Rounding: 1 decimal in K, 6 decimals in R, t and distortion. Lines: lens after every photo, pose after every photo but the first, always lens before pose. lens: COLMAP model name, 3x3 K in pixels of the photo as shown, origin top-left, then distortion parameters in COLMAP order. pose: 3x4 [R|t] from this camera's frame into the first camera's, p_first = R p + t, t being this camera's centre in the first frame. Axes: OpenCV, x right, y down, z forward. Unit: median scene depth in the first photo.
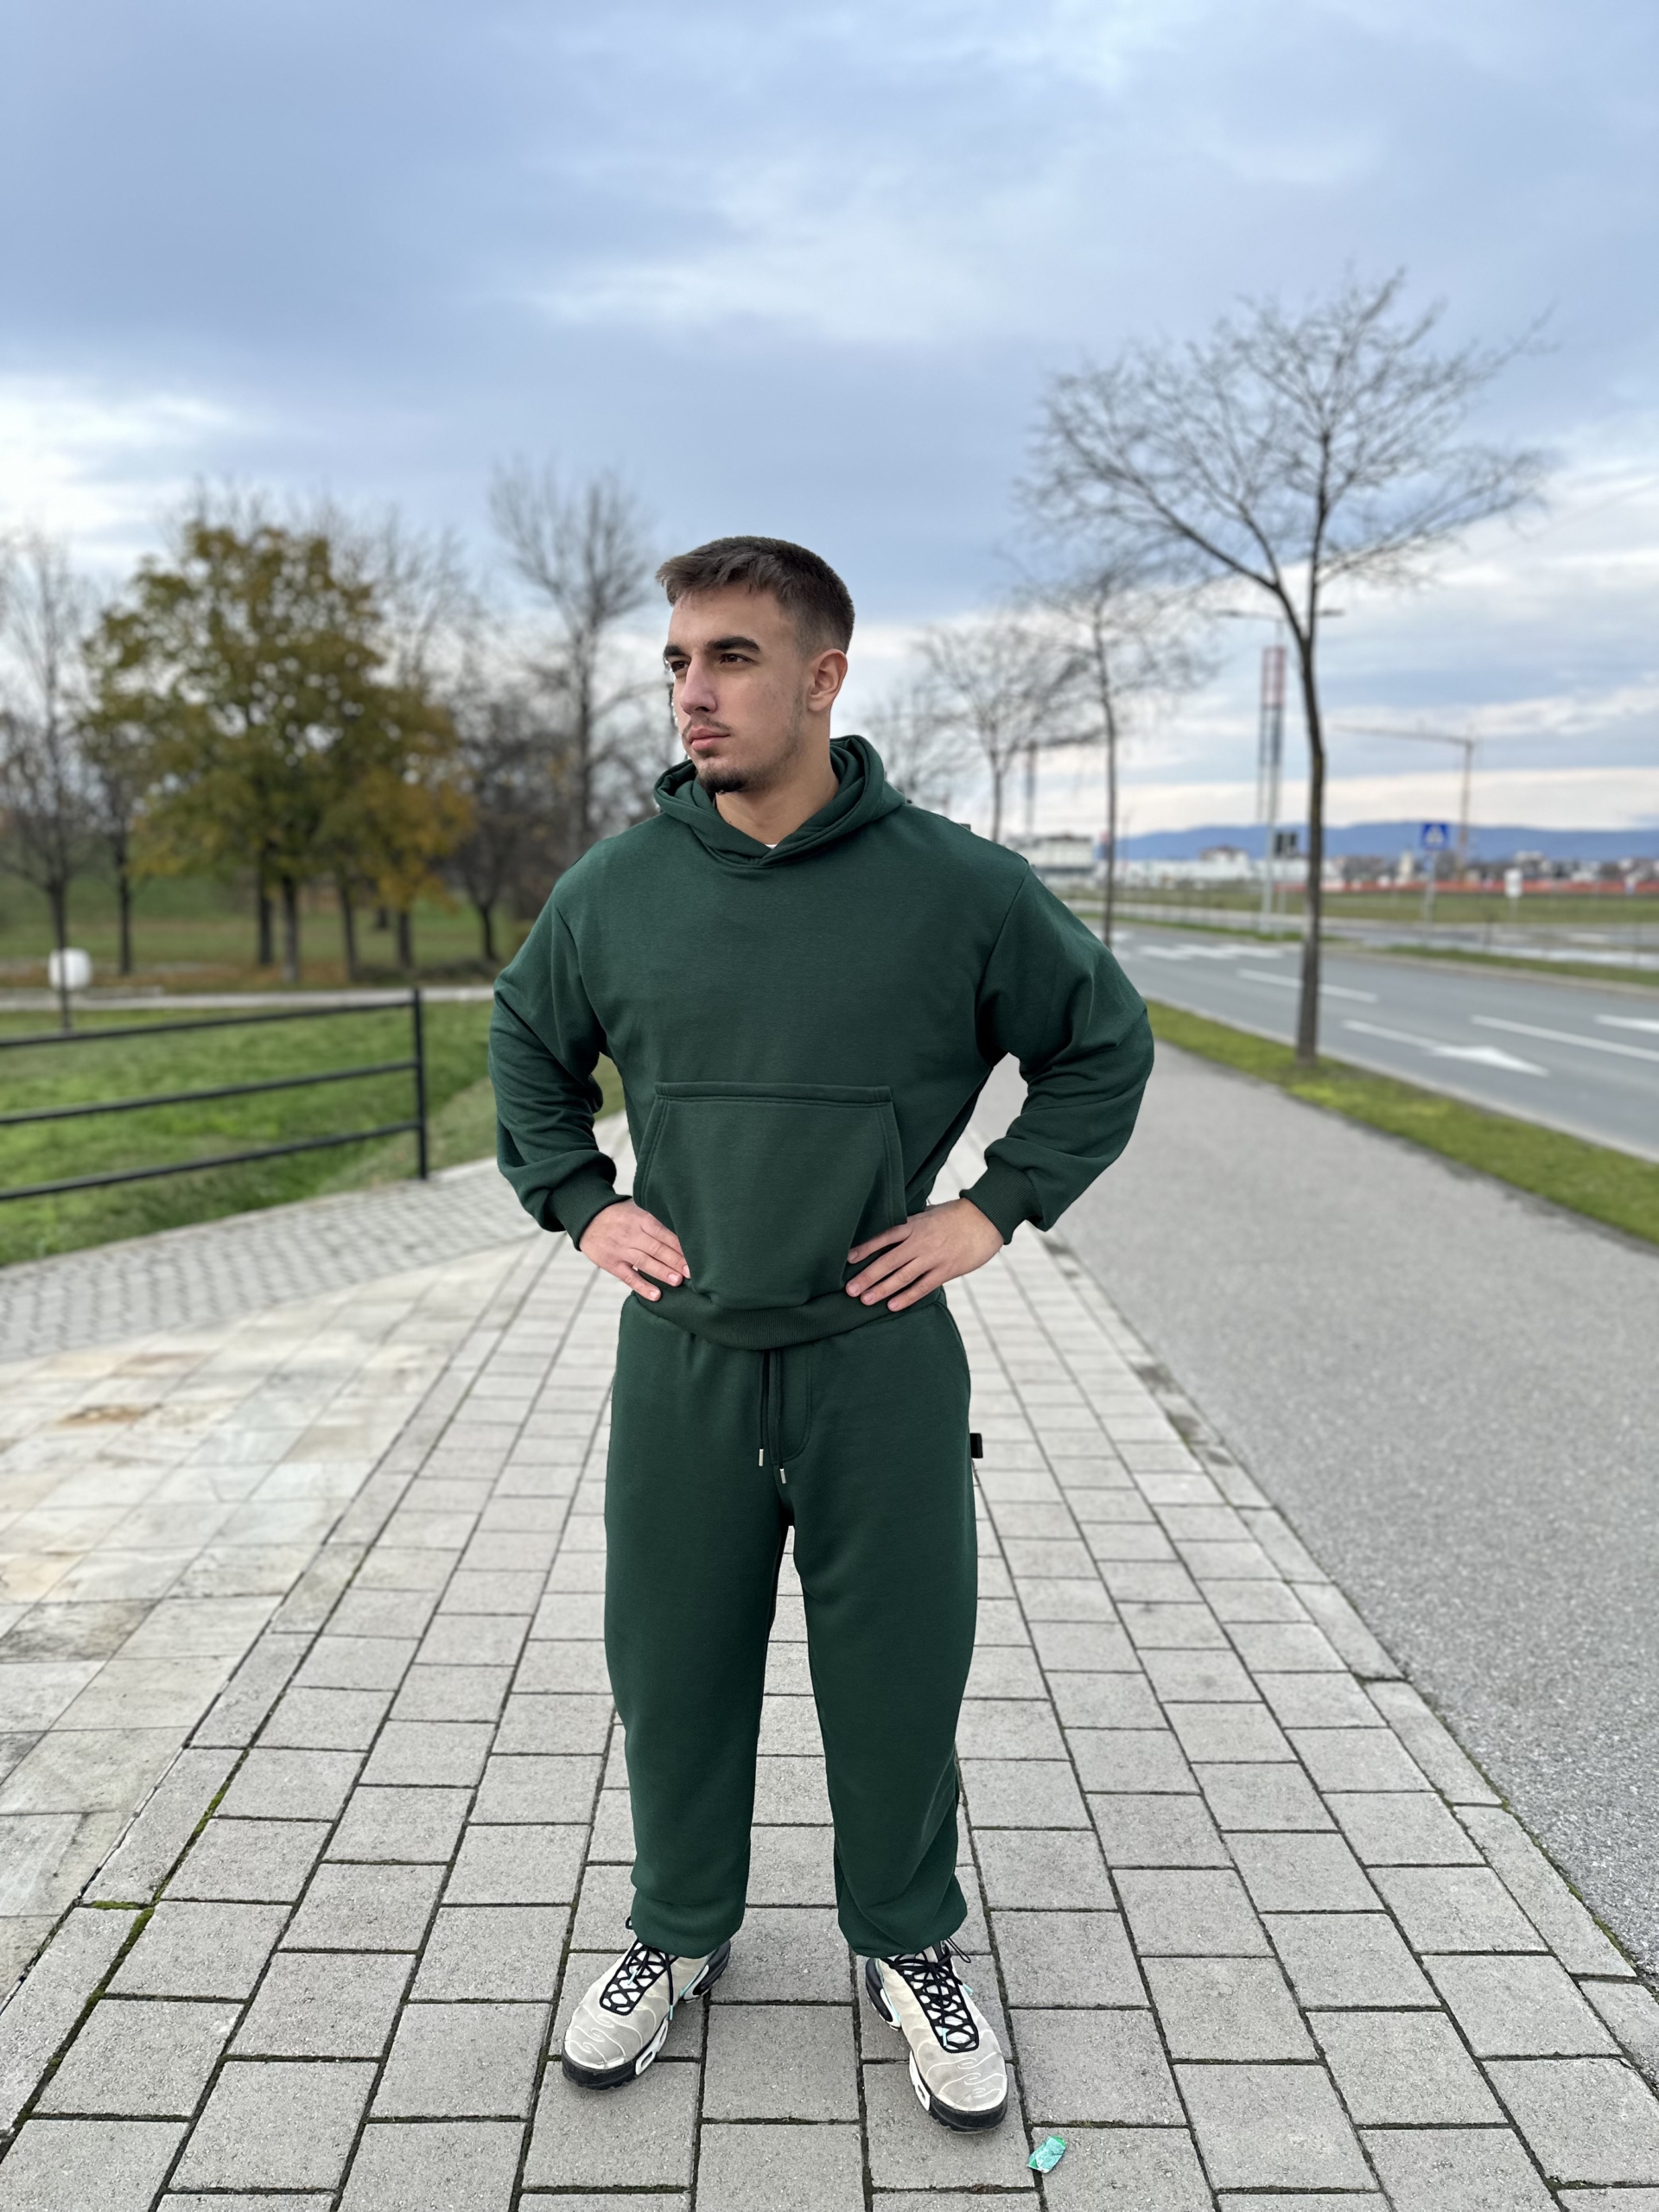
lens RADIAL K [[1542.0, 0, 816.9], [0, 1542.0, 1116.4], [0, 0, 1]] dist [0.019405, -0.031350]
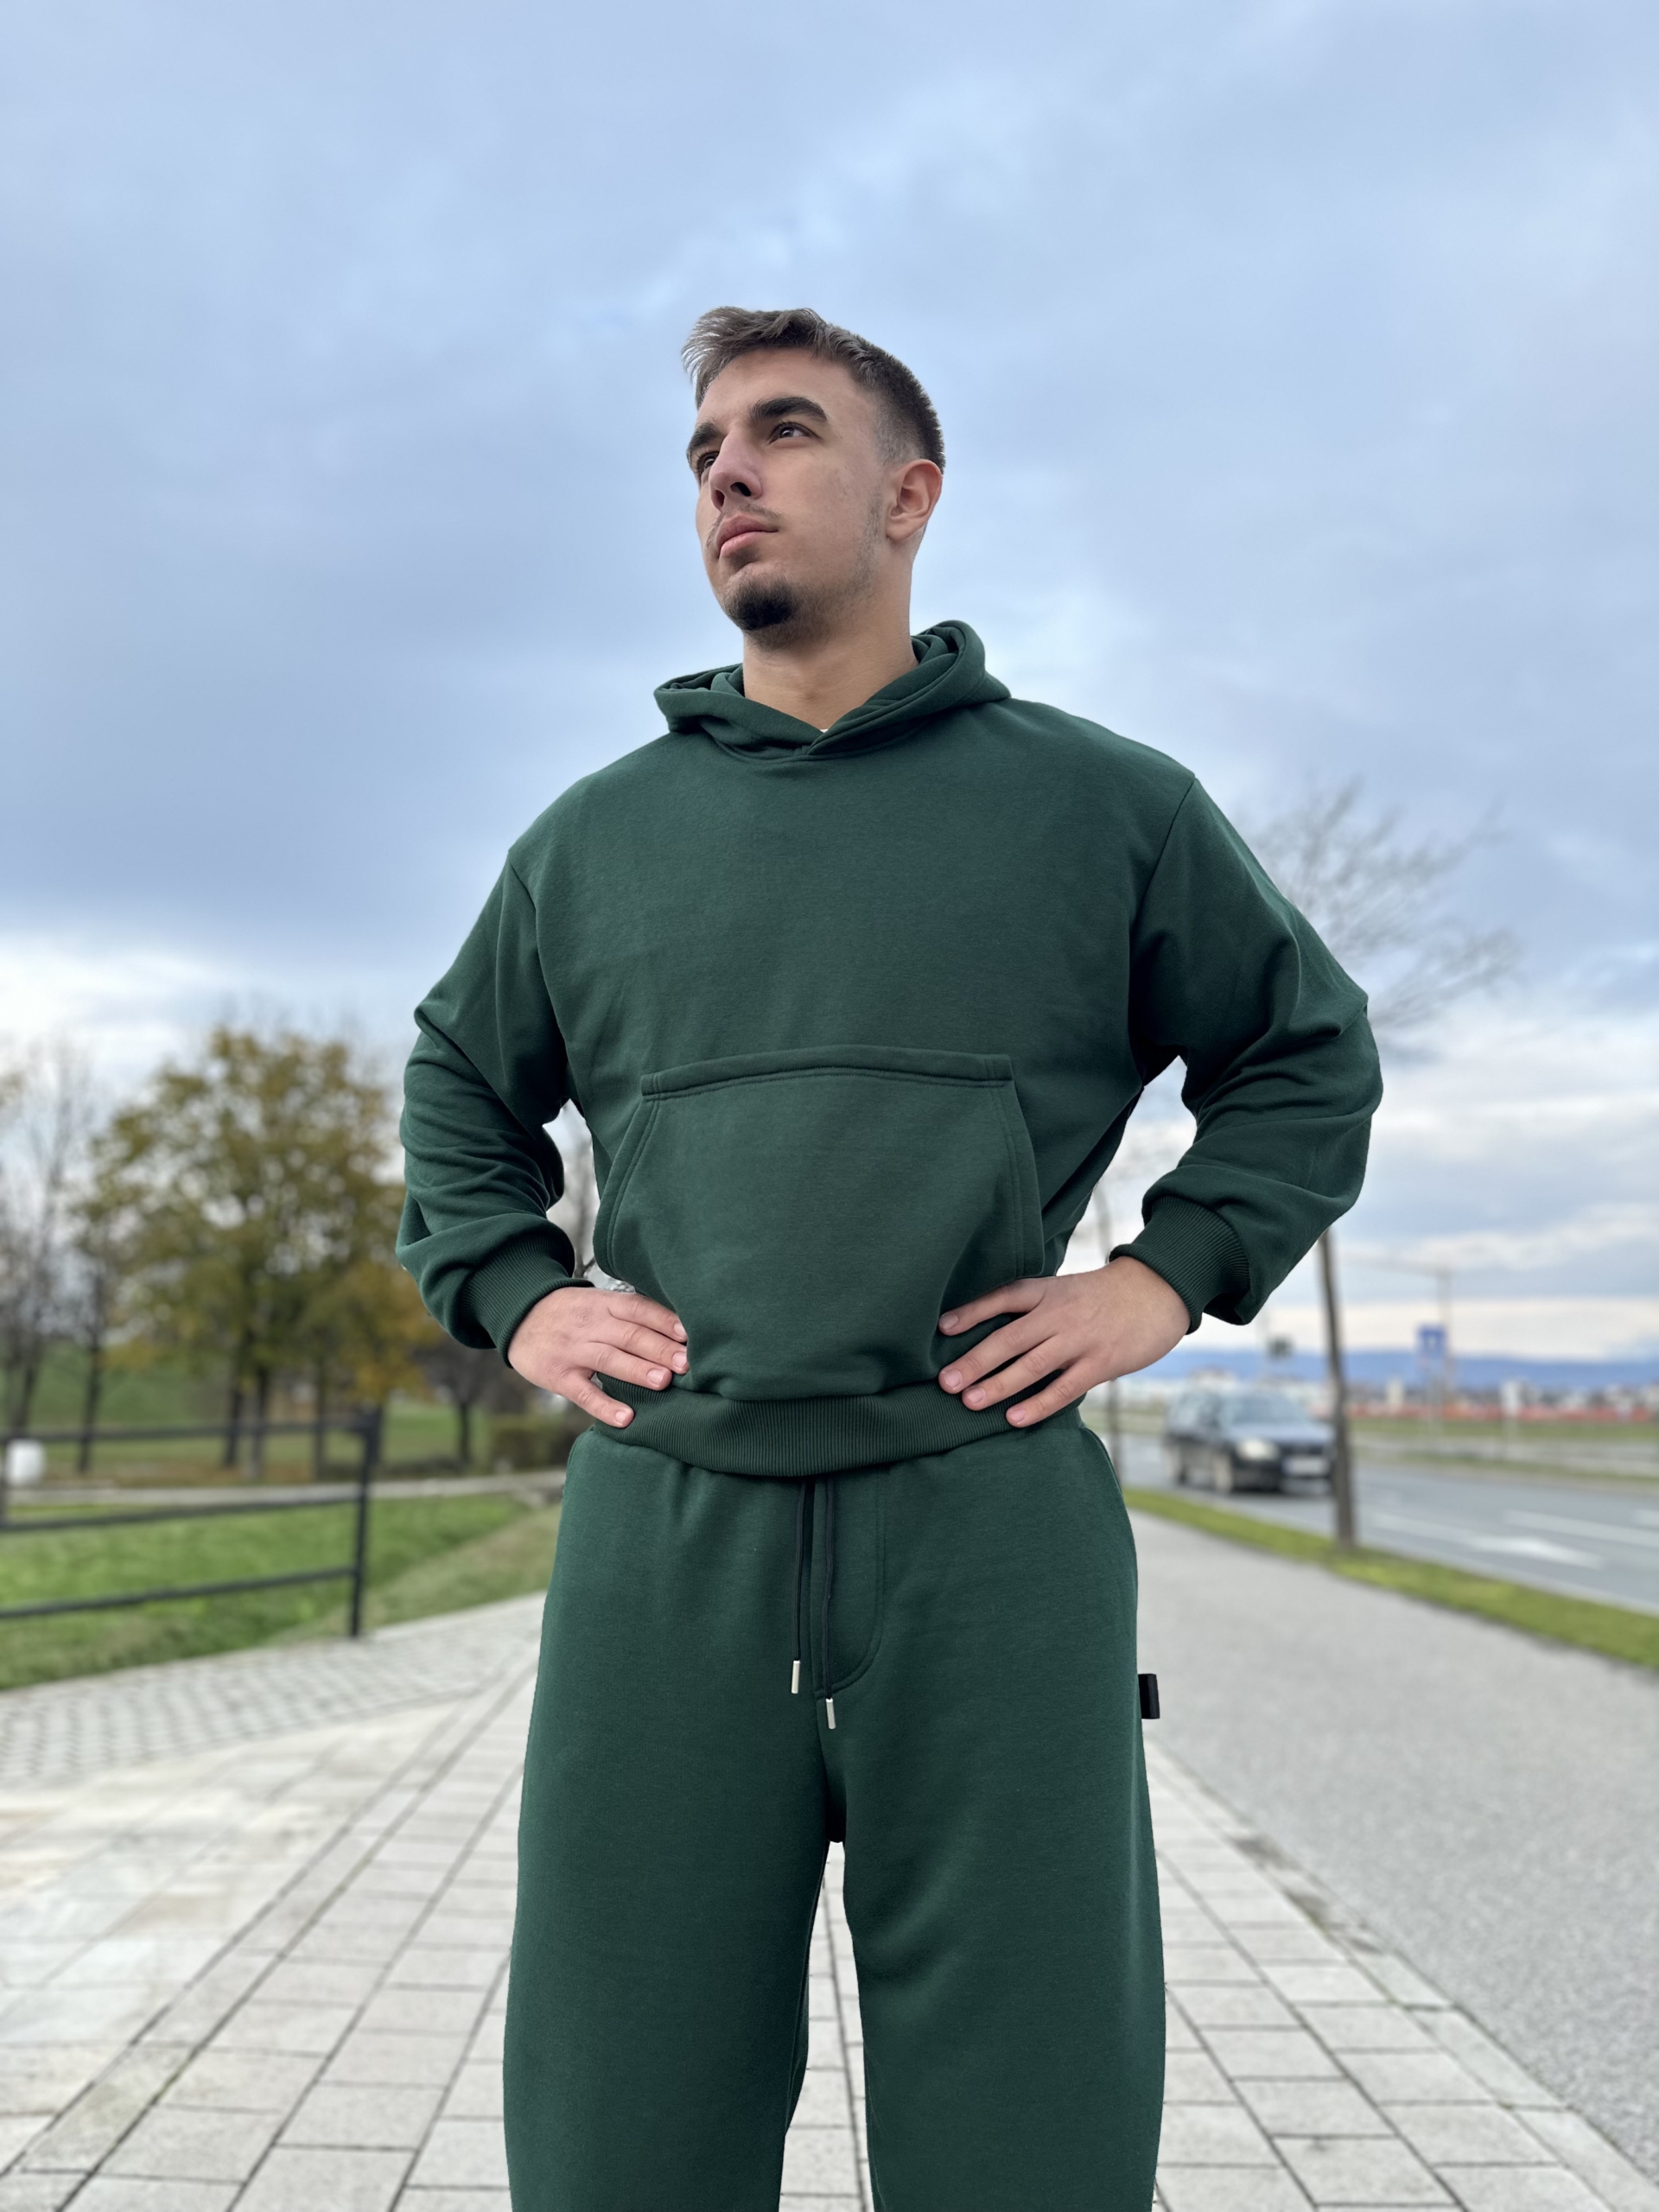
lens RADIAL K [[1542.0, 0, 835.1], [0, 1542.0, 1098.5], [0, 0, 1]] dist [0.019405, -0.031350]
pose [[0.999773, 0.013642, 0.016388, -0.017987], [-0.007287, 0.940890, -0.338634, 0.110255], [-0.020039, 0.338437, 0.940776, 0.194203]]
